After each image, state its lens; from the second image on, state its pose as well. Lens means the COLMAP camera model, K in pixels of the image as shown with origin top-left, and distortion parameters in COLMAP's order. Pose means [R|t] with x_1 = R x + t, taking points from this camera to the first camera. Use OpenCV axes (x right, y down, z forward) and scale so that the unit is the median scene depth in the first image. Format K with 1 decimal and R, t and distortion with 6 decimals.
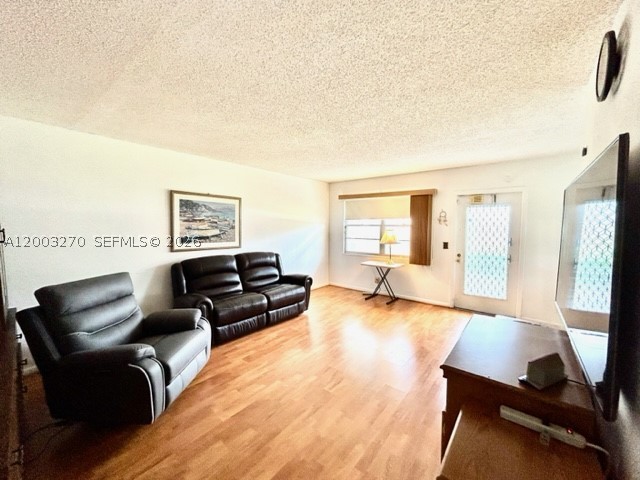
lens RADIAL K [[260.4, 0, 320.5], [0, 260.4, 239.8], [0, 0, 1]] dist [0.003508, -0.001431]
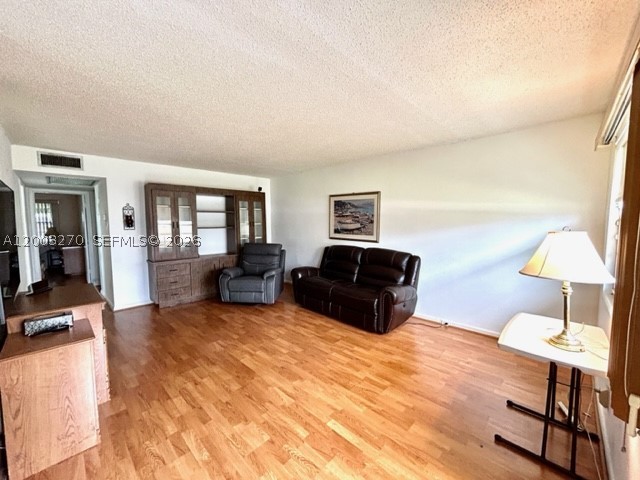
lens RADIAL K [[260.4, 0, 319.8], [0, 260.4, 240.5], [0, 0, 1]] dist [0.003508, -0.001431]
pose [[-0.095812, 0.070570, -0.992895, 0.763585], [-0.055027, 0.995583, 0.076071, -0.044103], [0.993877, 0.061925, -0.091506, 0.969323]]
